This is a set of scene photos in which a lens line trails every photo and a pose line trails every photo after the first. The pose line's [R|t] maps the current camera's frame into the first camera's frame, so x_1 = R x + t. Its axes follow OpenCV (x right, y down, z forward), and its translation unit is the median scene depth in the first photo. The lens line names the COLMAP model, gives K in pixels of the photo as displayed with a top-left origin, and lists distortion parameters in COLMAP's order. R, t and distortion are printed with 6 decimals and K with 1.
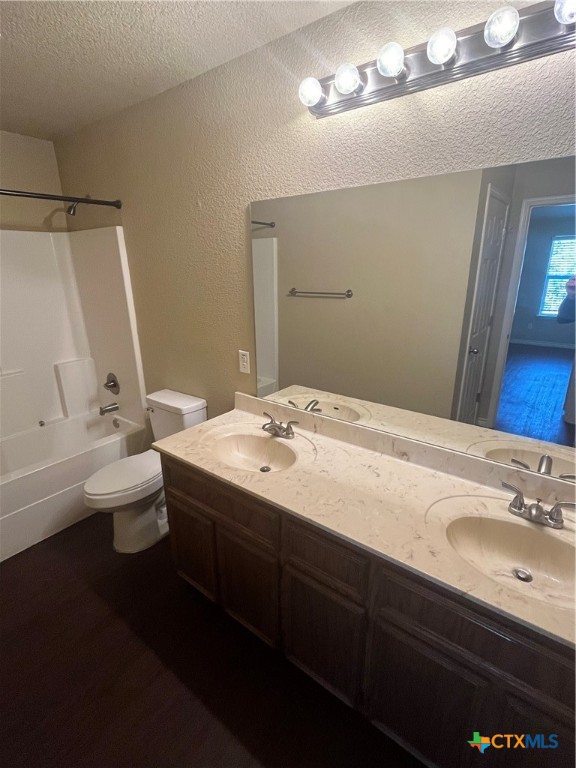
lens RADIAL K [[373.0, 0, 286.3], [0, 373.0, 381.8], [0, 0, 1]] dist [-0.000620, 0.000021]
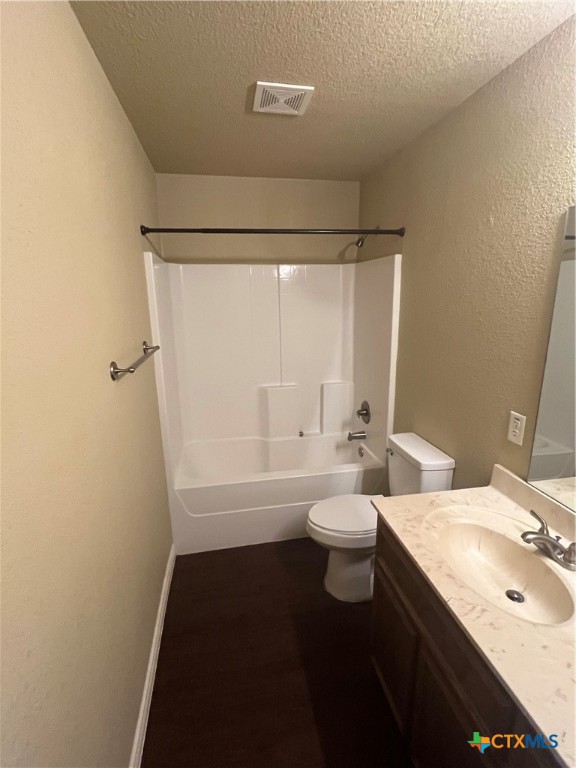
lens RADIAL K [[373.0, 0, 286.3], [0, 373.0, 381.8], [0, 0, 1]] dist [-0.000620, 0.000021]
pose [[0.743087, 0.157020, -0.650512, 0.010603], [-0.199142, 0.979929, 0.009053, -0.054167], [0.638877, 0.122817, 0.759442, 0.144432]]
